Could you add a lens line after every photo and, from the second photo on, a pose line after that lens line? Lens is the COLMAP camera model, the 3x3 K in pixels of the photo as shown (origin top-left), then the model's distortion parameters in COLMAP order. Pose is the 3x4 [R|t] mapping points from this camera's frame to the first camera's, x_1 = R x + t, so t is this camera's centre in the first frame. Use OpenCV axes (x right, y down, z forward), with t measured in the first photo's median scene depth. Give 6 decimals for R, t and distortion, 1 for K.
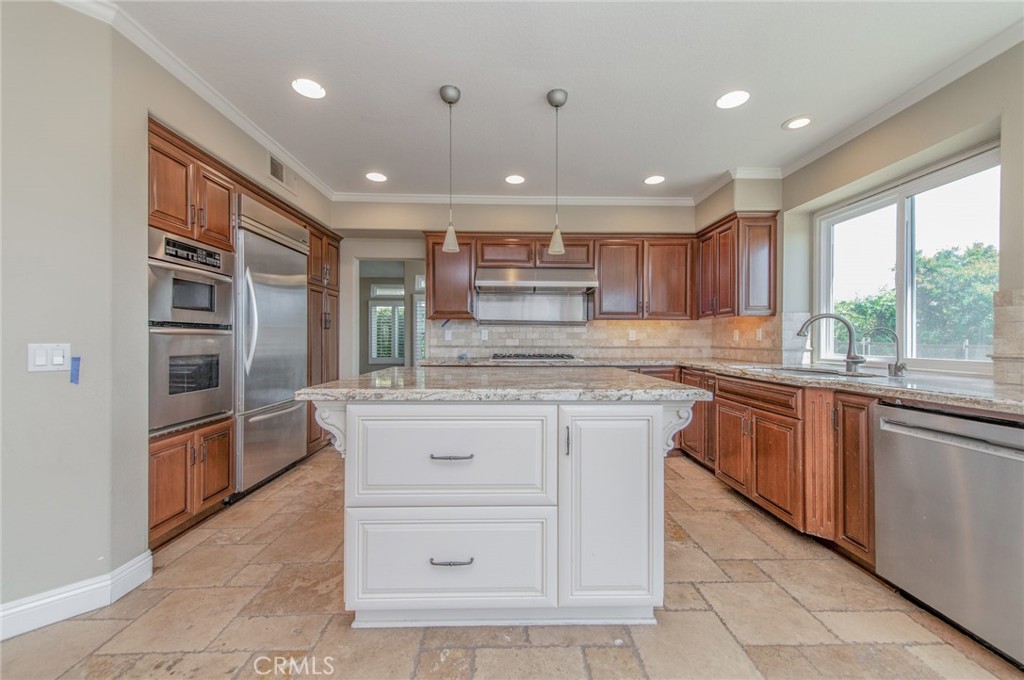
lens RADIAL K [[400.8, 0, 512.3], [0, 400.8, 340.2], [0, 0, 1]] dist [0.014116, -0.002465]
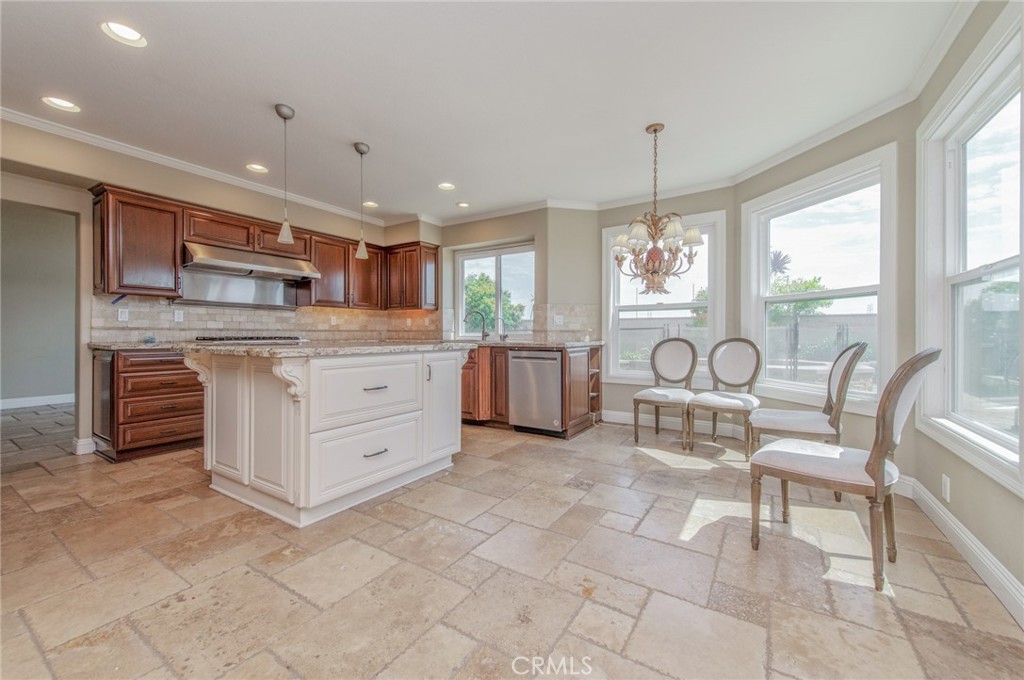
lens RADIAL K [[400.8, 0, 516.4], [0, 400.8, 332.4], [0, 0, 1]] dist [0.014116, -0.002465]
pose [[0.553110, 0.001206, 0.833107, -0.511145], [-0.001263, 0.999999, -0.000608, 0.029479], [-0.833107, -0.000716, 0.553111, -0.152369]]
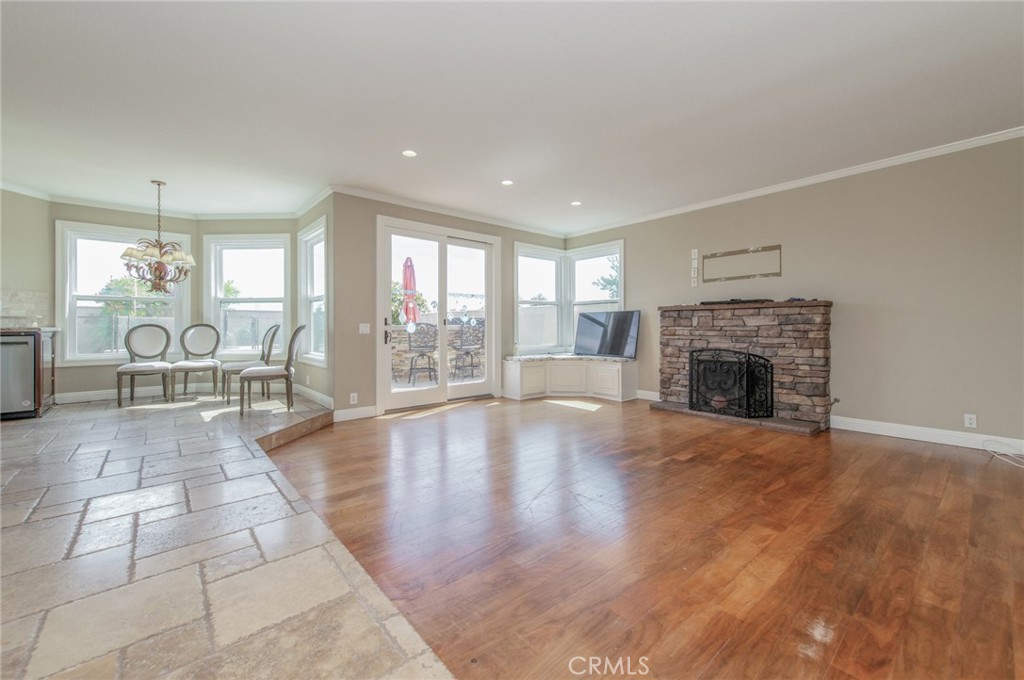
lens RADIAL K [[400.8, 0, 511.2], [0, 400.8, 329.3], [0, 0, 1]] dist [0.014116, -0.002465]
pose [[-0.638655, -0.003808, 0.769483, -1.359470], [0.001147, 0.999982, 0.005901, 0.057747], [-0.769492, 0.004652, -0.638640, 0.037691]]
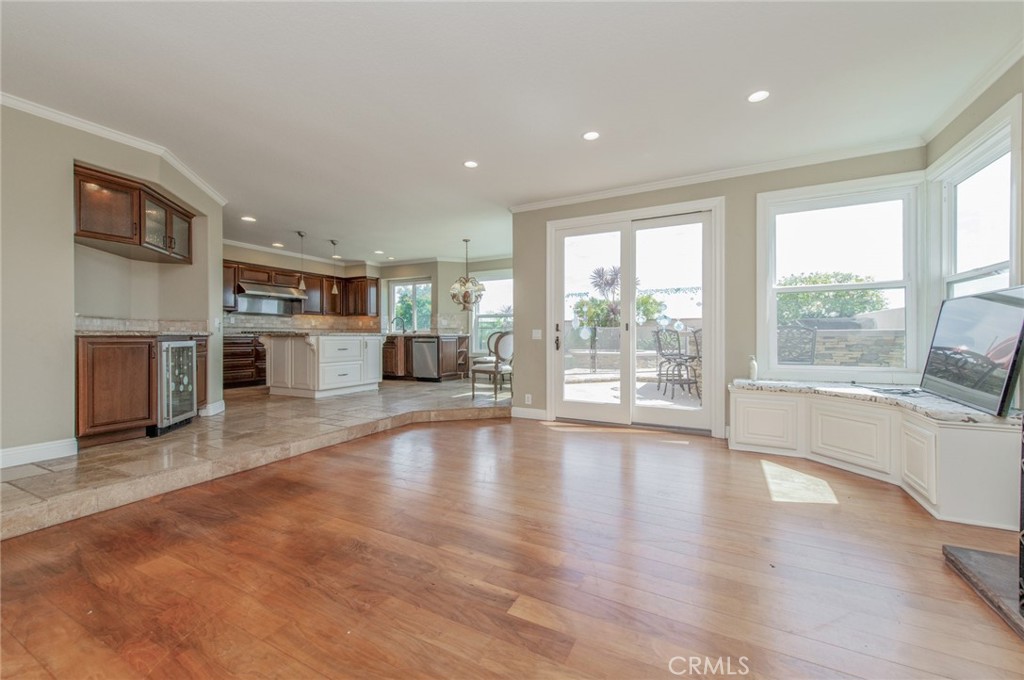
lens RADIAL K [[400.8, 0, 520.4], [0, 400.8, 335.2], [0, 0, 1]] dist [0.014116, -0.002465]
pose [[0.464447, -0.002413, 0.885597, -1.281133], [0.002242, 0.999996, 0.001549, 0.063043], [-0.885598, 0.001266, 0.464451, -1.088776]]
